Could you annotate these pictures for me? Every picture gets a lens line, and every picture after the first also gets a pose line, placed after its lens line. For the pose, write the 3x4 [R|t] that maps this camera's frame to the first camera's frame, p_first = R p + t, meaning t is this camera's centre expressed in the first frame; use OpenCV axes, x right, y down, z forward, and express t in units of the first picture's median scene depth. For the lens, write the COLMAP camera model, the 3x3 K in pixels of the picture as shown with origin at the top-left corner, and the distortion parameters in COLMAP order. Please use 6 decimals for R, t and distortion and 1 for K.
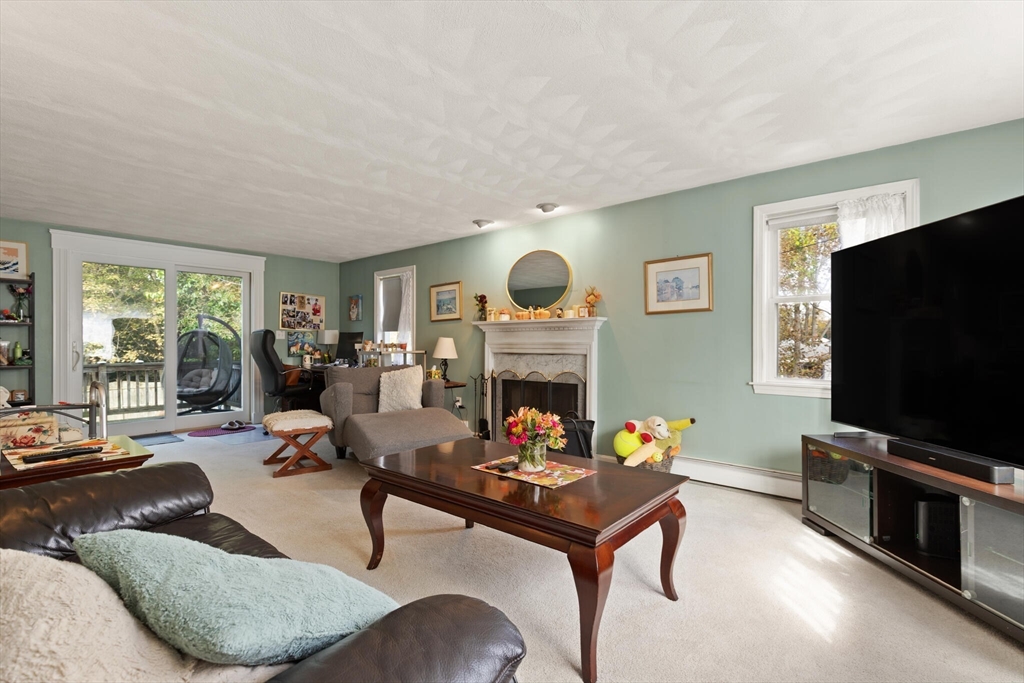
lens RADIAL K [[466.0, 0, 513.2], [0, 466.0, 339.6], [0, 0, 1]] dist [-0.001237, -0.000134]
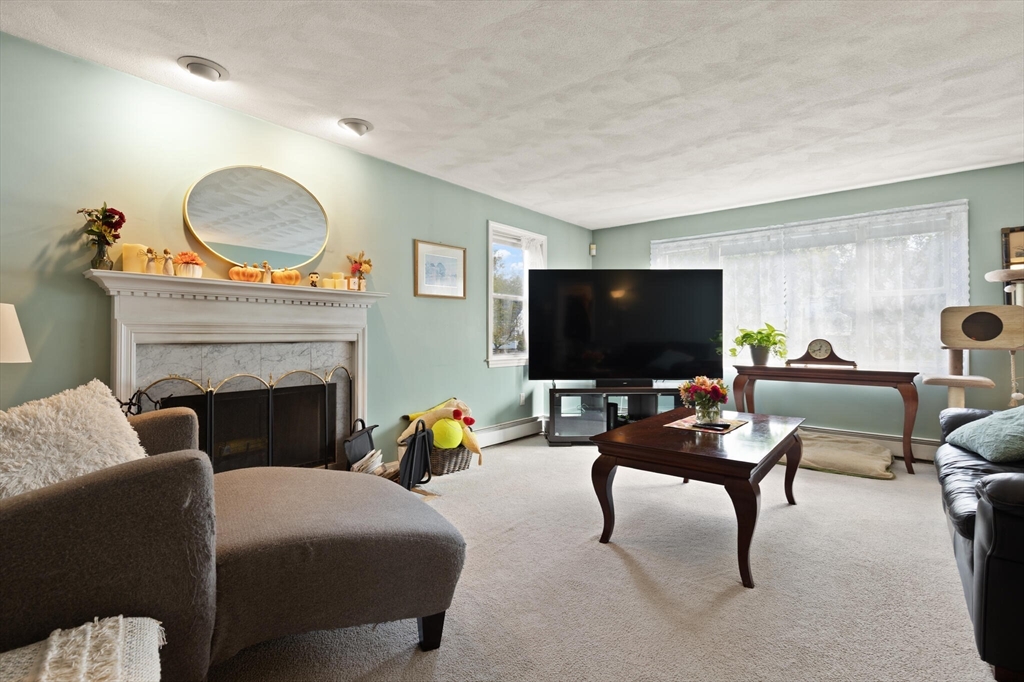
lens RADIAL K [[466.0, 0, 512.8], [0, 466.0, 340.4], [0, 0, 1]] dist [-0.001237, -0.000134]
pose [[-0.017712, -0.007988, 0.999811, -0.587823], [-0.003578, 0.999962, 0.007926, 0.023607], [-0.999837, -0.003437, -0.017740, 0.754264]]
